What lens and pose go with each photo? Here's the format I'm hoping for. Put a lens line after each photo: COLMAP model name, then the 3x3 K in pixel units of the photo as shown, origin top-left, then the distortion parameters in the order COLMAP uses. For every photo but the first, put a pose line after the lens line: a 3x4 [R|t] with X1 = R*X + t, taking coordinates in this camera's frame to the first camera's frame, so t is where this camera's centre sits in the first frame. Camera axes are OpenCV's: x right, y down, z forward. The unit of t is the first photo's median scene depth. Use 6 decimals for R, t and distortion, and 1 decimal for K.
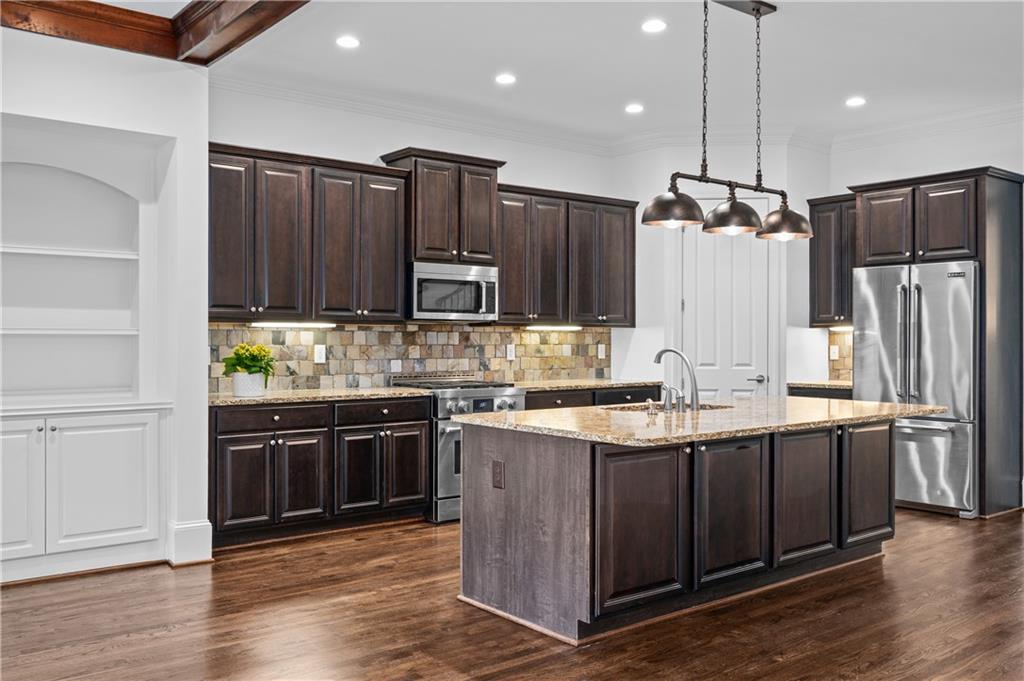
lens RADIAL K [[871.4, 0, 508.8], [0, 871.4, 339.3], [0, 0, 1]] dist [0.012248, -0.020090]
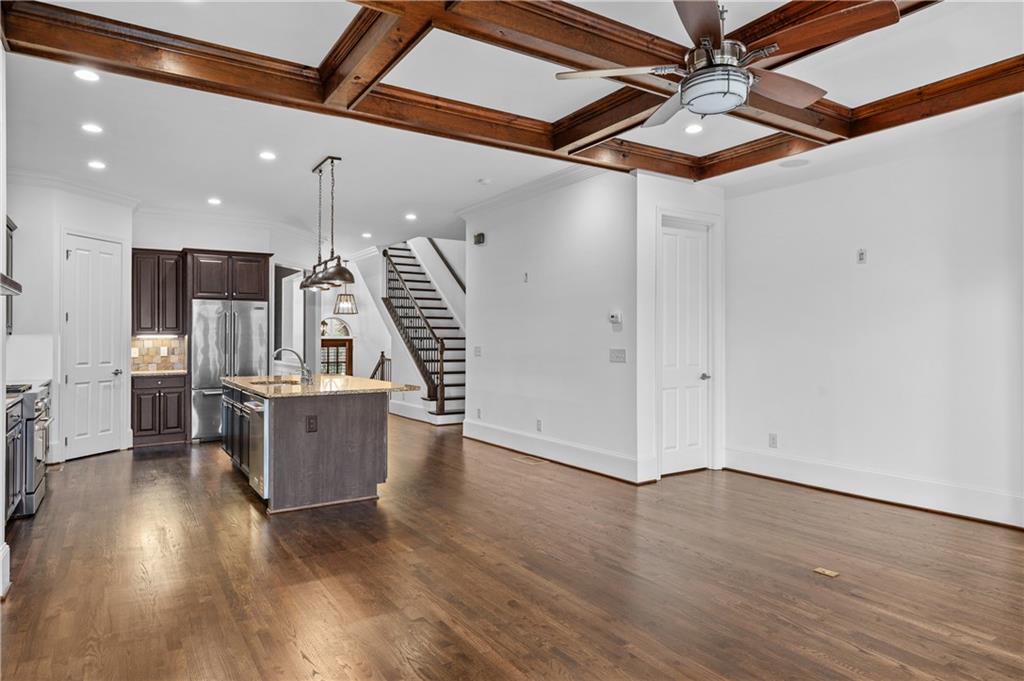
lens RADIAL K [[615.0, 0, 515.6], [0, 615.0, 340.8], [0, 0, 1]] dist [0.007849, 0.001321]
pose [[0.100226, -0.002555, 0.994961, -0.836478], [0.006467, 0.999977, 0.001917, -0.003669], [-0.994944, 0.006243, 0.100240, 0.355503]]
